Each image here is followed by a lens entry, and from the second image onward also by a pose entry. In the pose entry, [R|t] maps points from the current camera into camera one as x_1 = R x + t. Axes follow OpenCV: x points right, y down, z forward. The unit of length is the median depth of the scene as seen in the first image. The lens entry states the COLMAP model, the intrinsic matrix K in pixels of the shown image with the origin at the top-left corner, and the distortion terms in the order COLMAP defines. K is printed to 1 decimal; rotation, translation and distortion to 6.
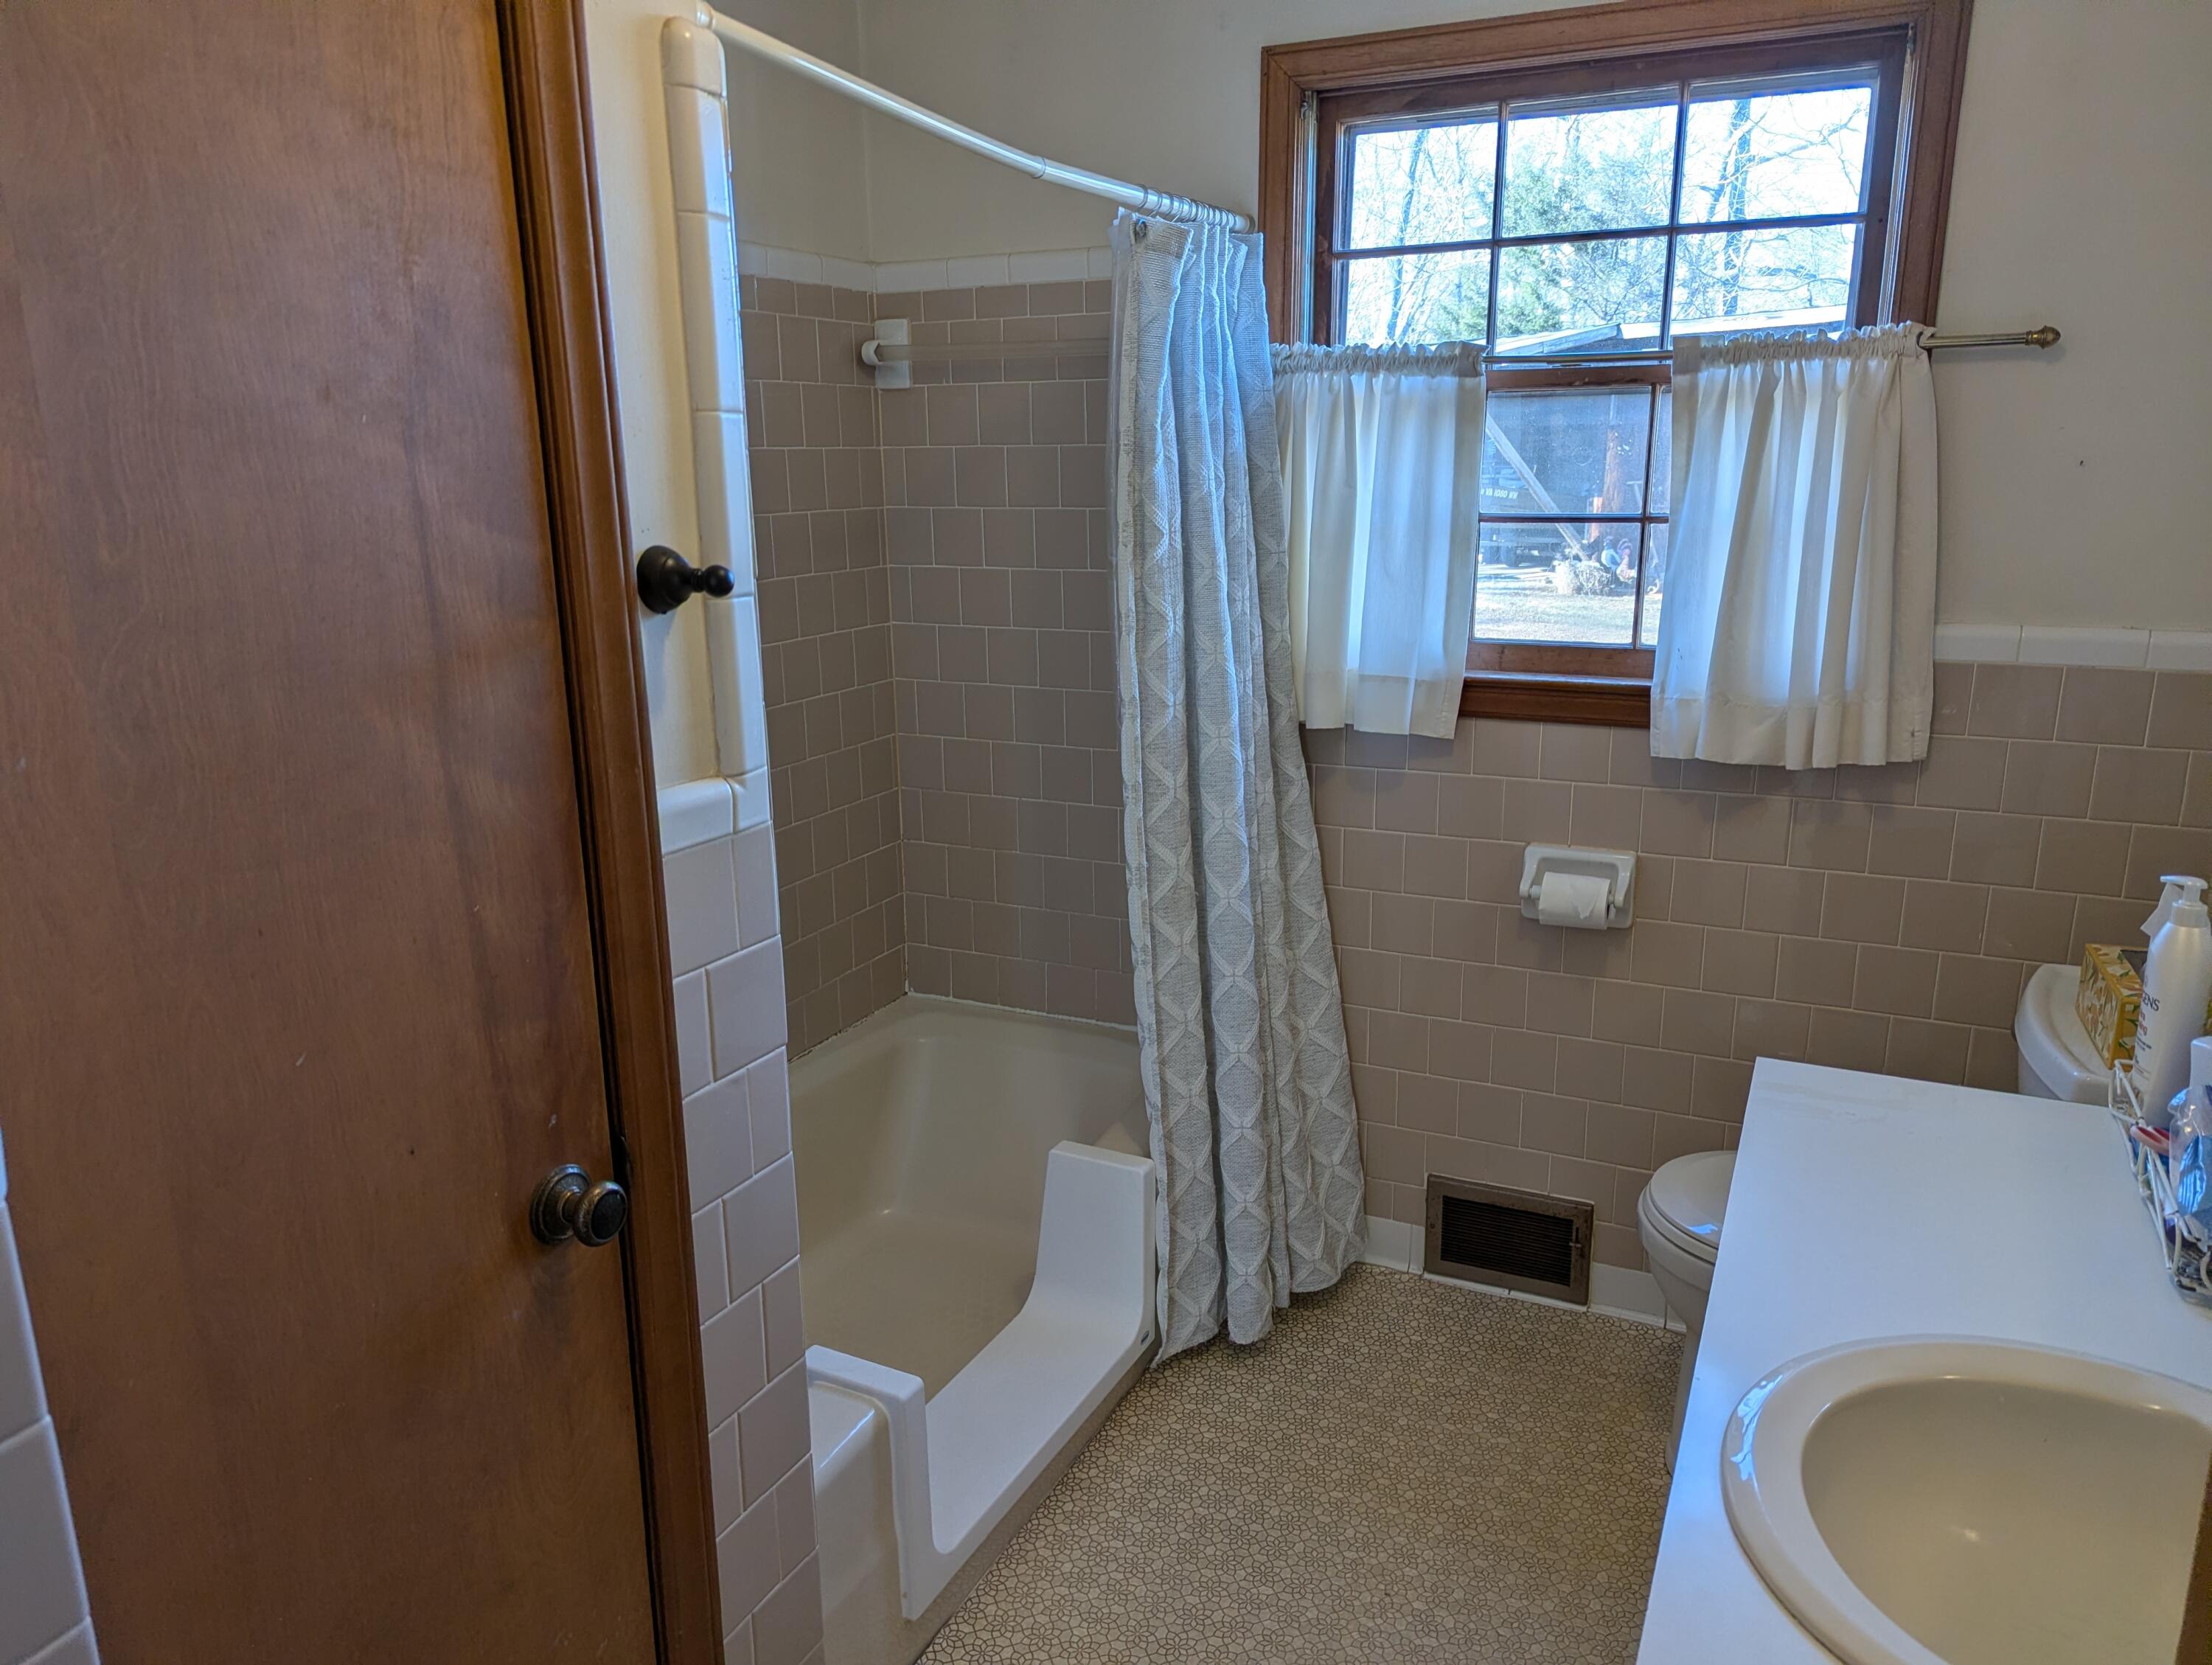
lens RADIAL K [[1572.8, 0, 1131.5], [0, 1572.8, 847.8], [0, 0, 1]] dist [0.078457, -0.059487]
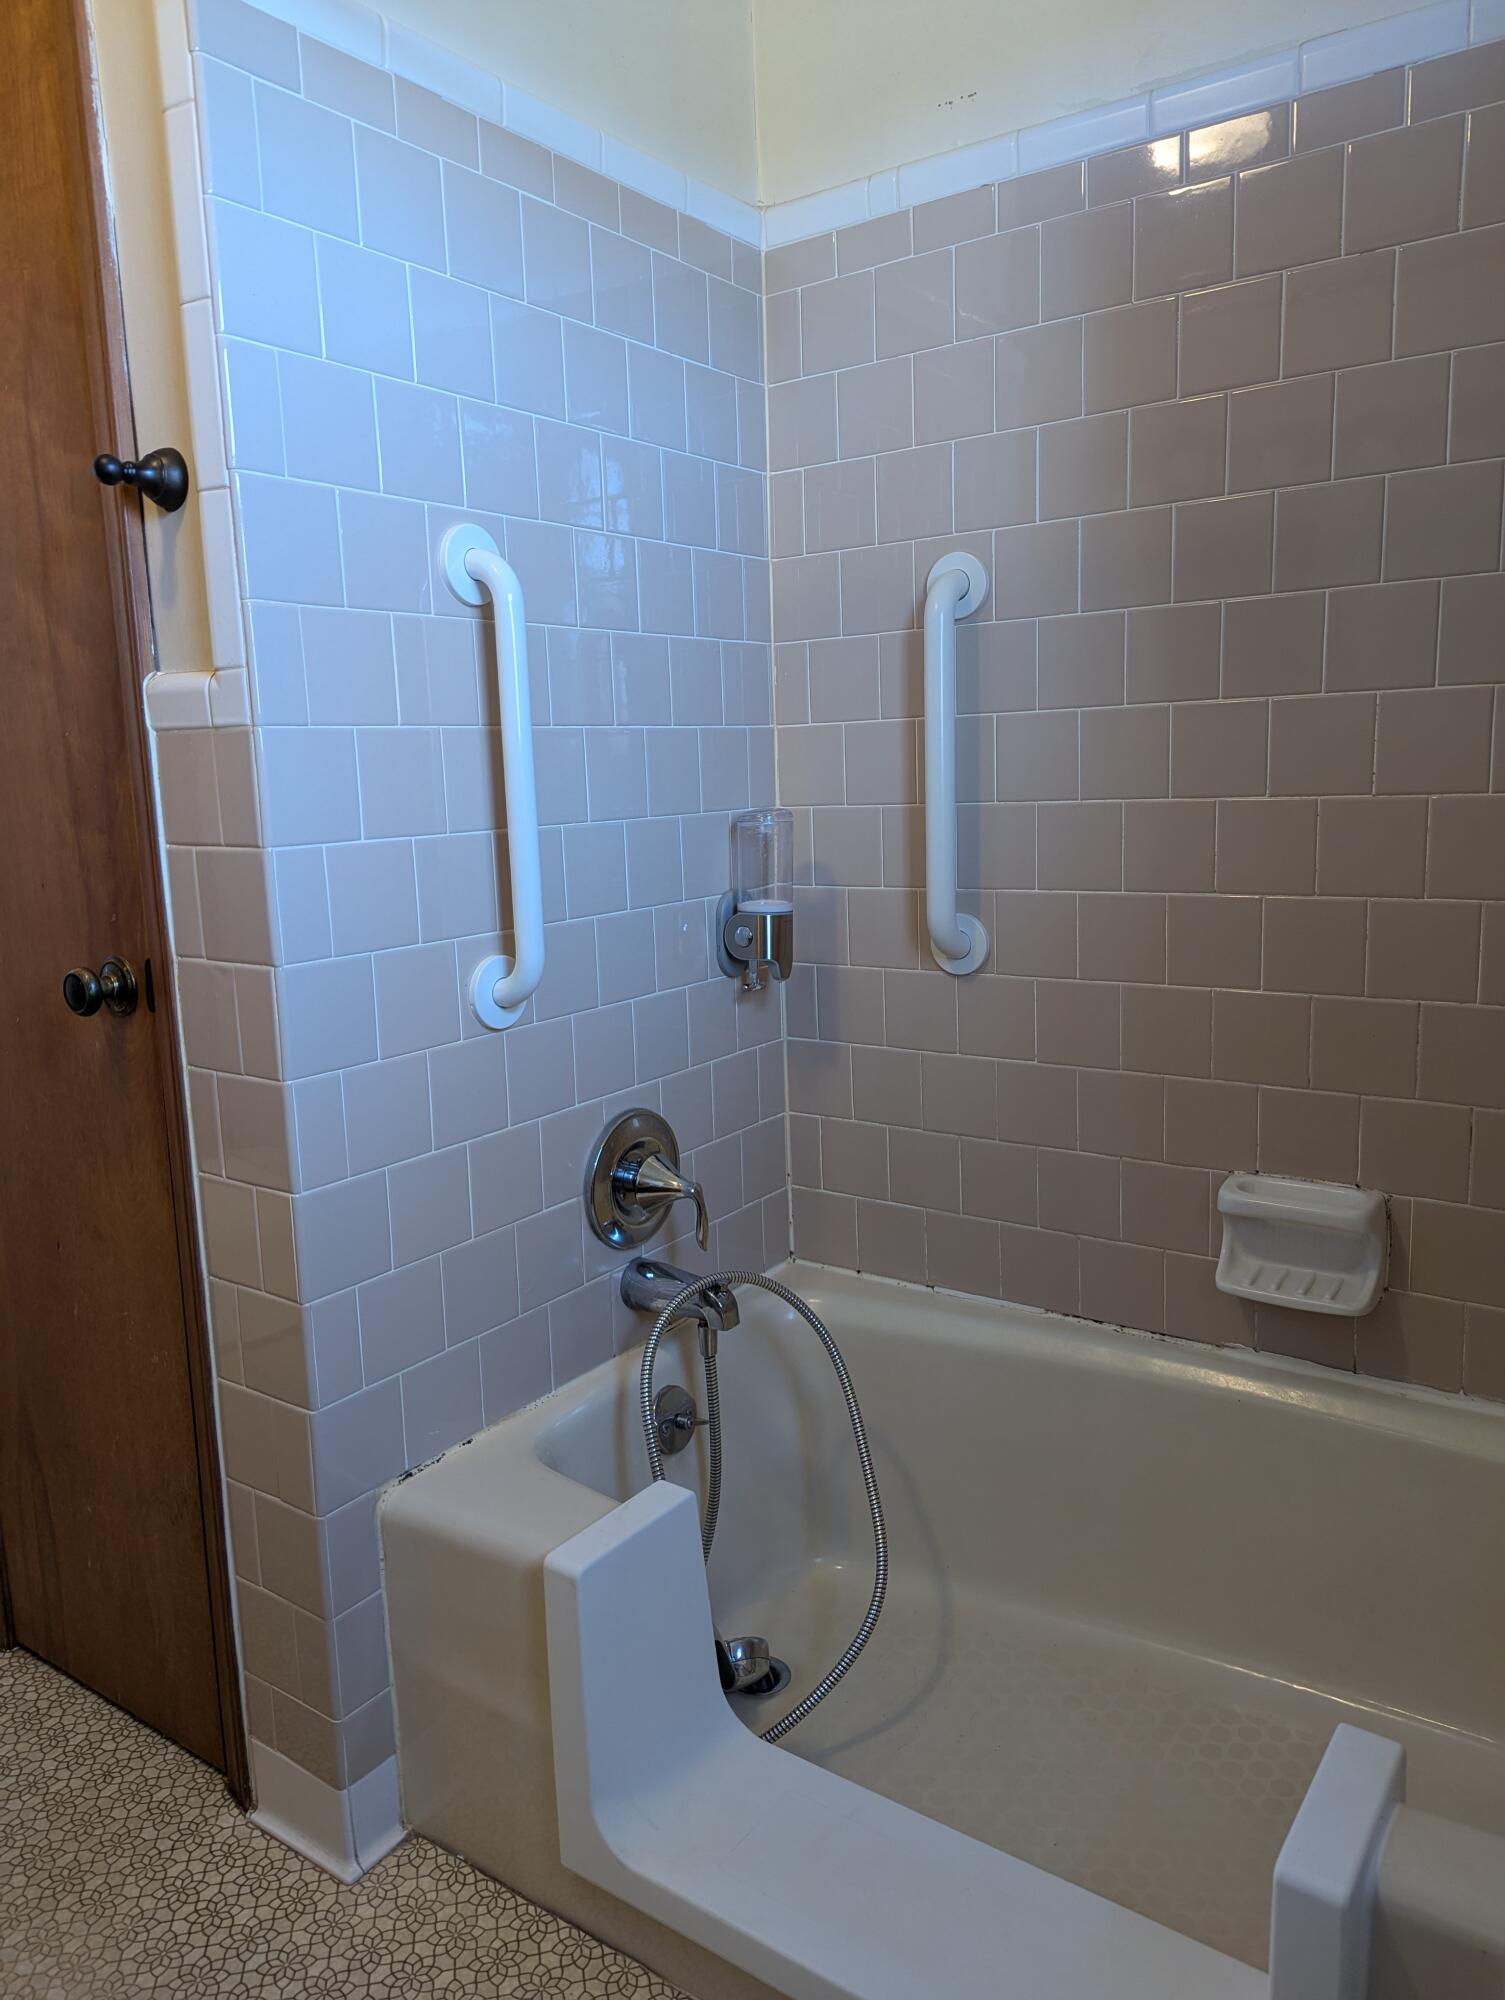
lens RADIAL K [[1422.0, 0, 752.5], [0, 1422.0, 1000.0], [0, 0, 1]] dist [0.078457, -0.059487]
pose [[-0.178475, 0.172446, -0.968715, 0.751202], [-0.211757, 0.954720, 0.208968, -0.131993], [0.960888, 0.242428, -0.133877, 1.783781]]
